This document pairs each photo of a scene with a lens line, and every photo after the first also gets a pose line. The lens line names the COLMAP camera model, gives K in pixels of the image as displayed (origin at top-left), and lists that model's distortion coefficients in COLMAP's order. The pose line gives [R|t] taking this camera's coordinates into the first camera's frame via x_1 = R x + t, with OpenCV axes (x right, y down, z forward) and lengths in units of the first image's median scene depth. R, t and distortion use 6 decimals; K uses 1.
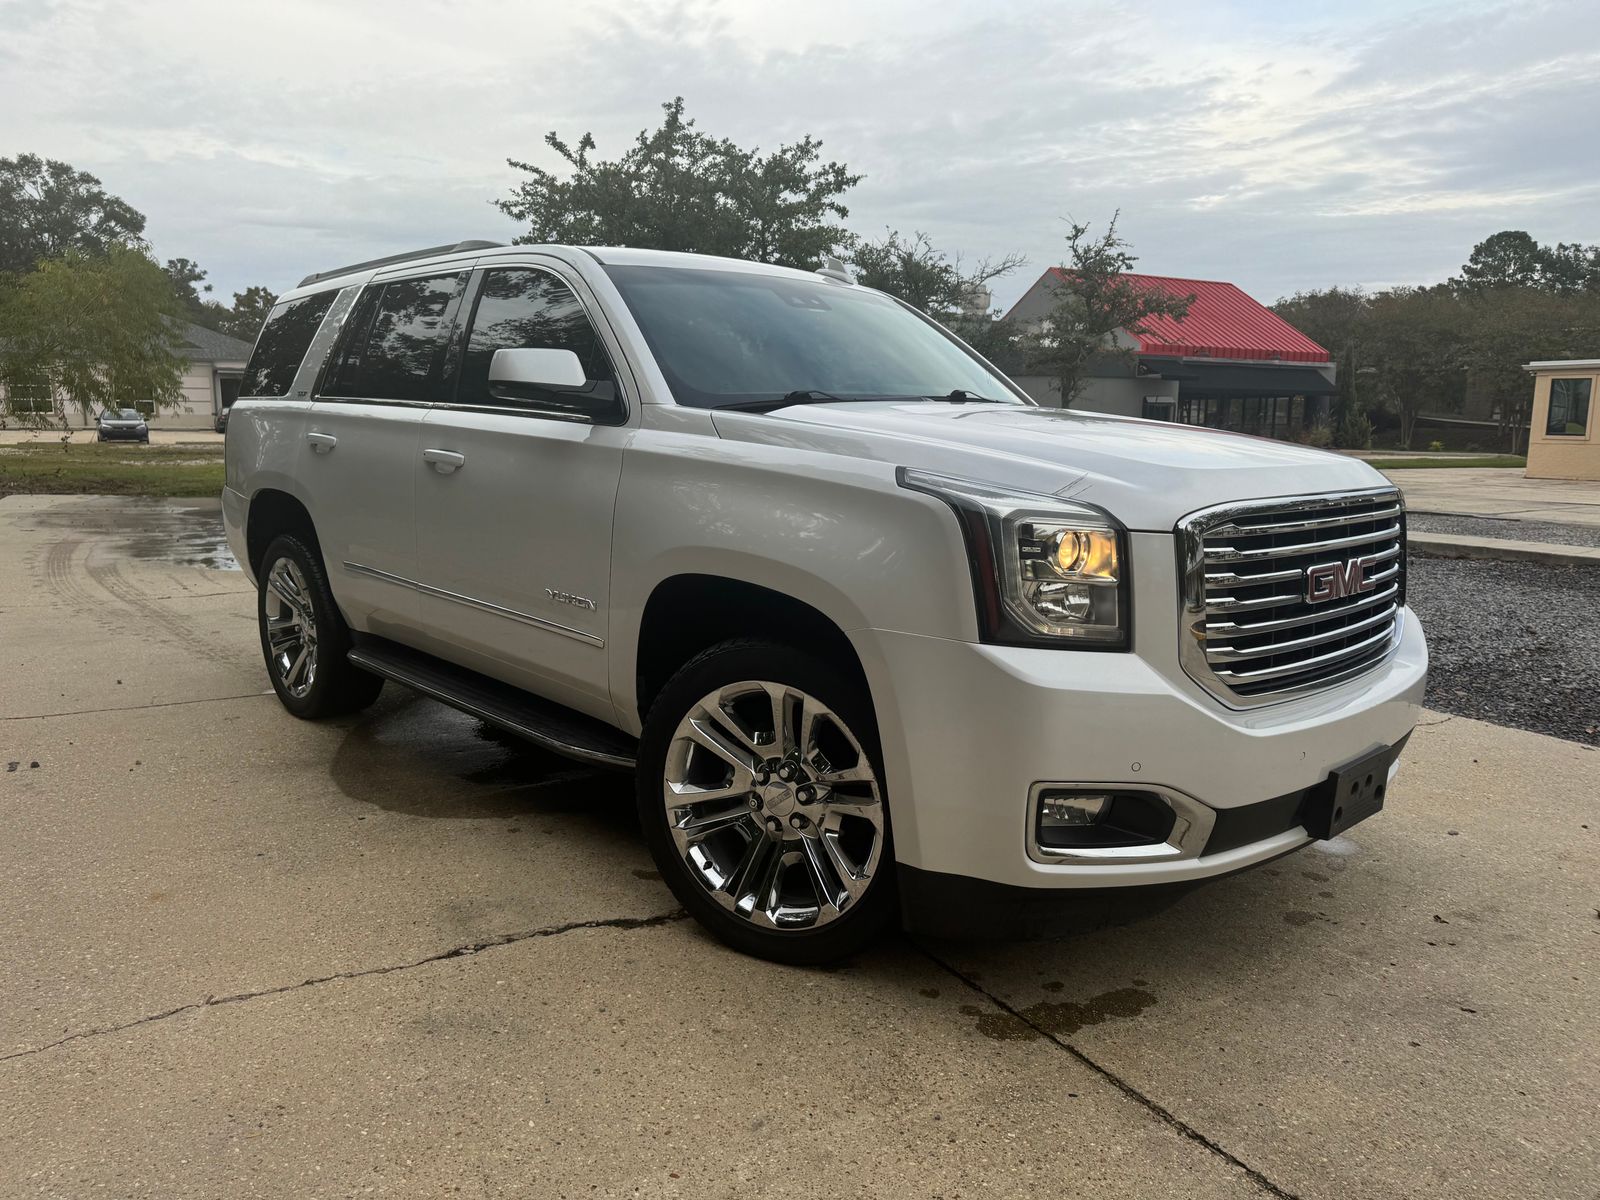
lens RADIAL K [[1128.4, 0, 807.0], [0, 1128.4, 604.8], [0, 0, 1]] dist [0.036943, -0.047361]
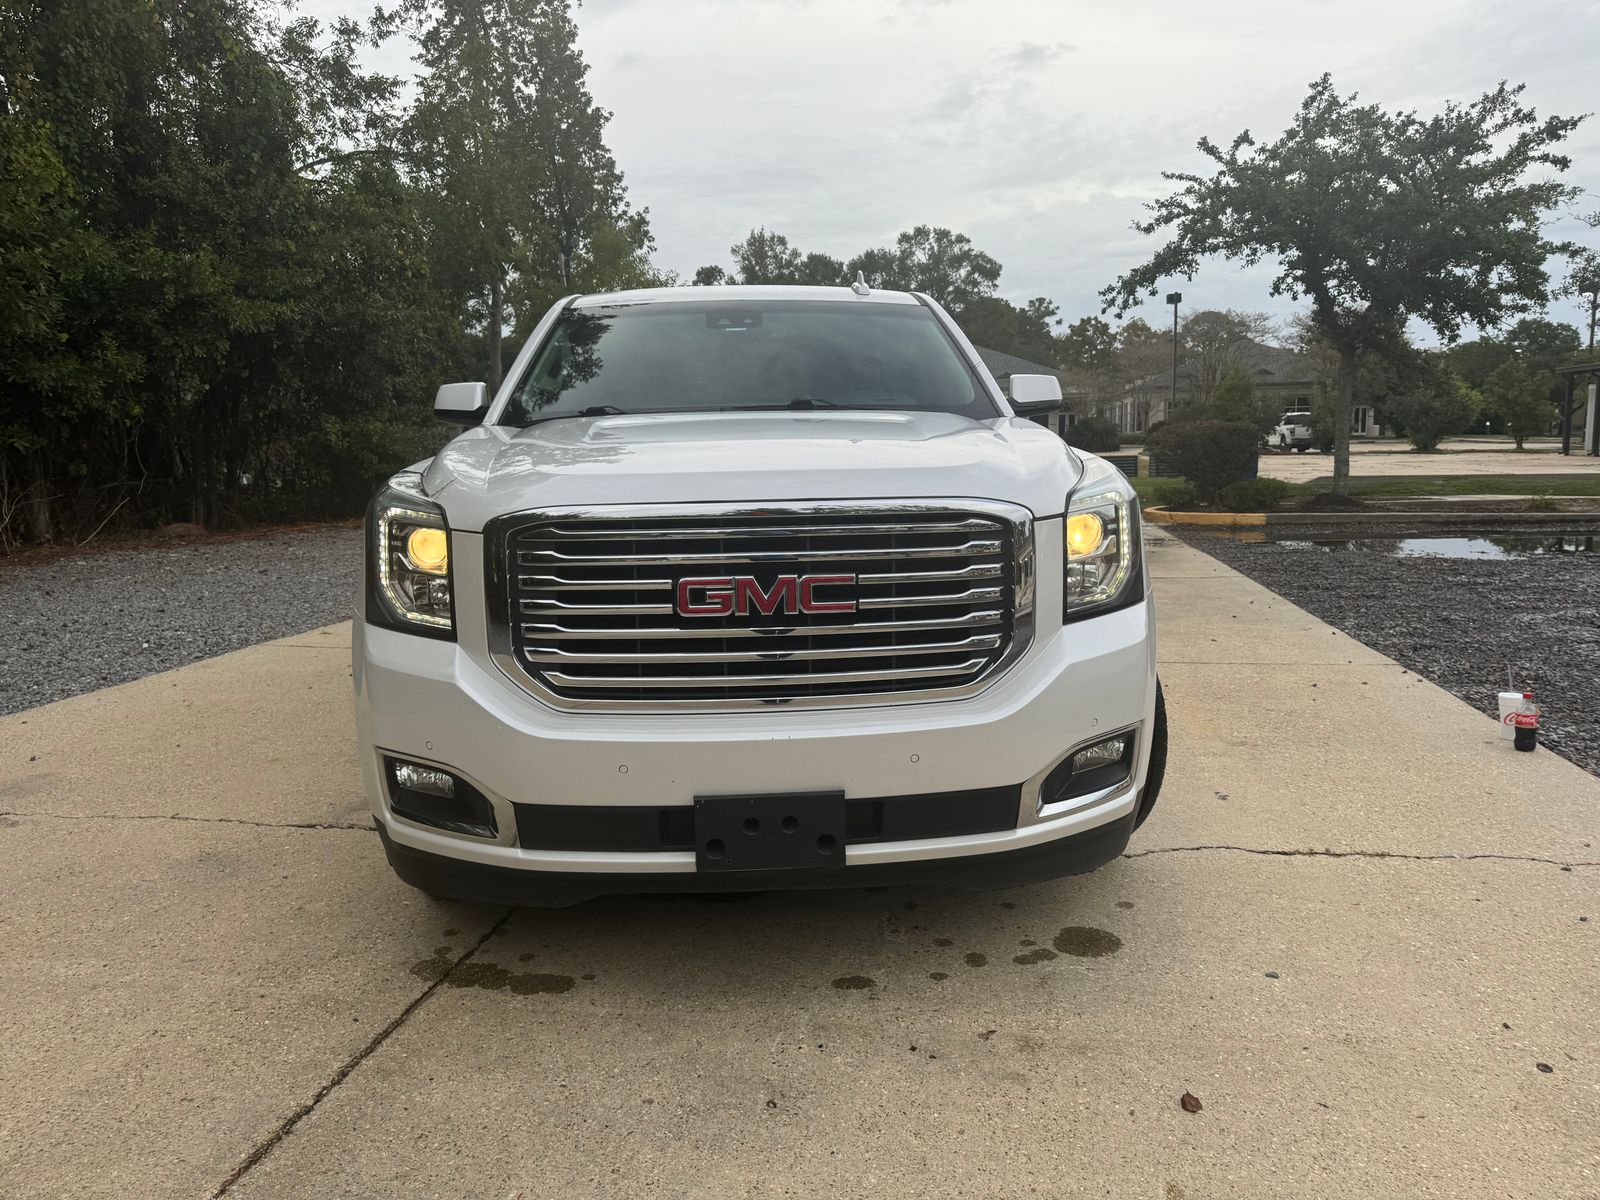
lens RADIAL K [[1128.4, 0, 806.4], [0, 1128.4, 597.2], [0, 0, 1]] dist [0.036943, -0.047361]
pose [[0.763477, 0.063574, -0.642698, 0.167815], [-0.076016, 0.997072, 0.008326, -0.004938], [0.641346, 0.042498, 0.766074, 0.051253]]
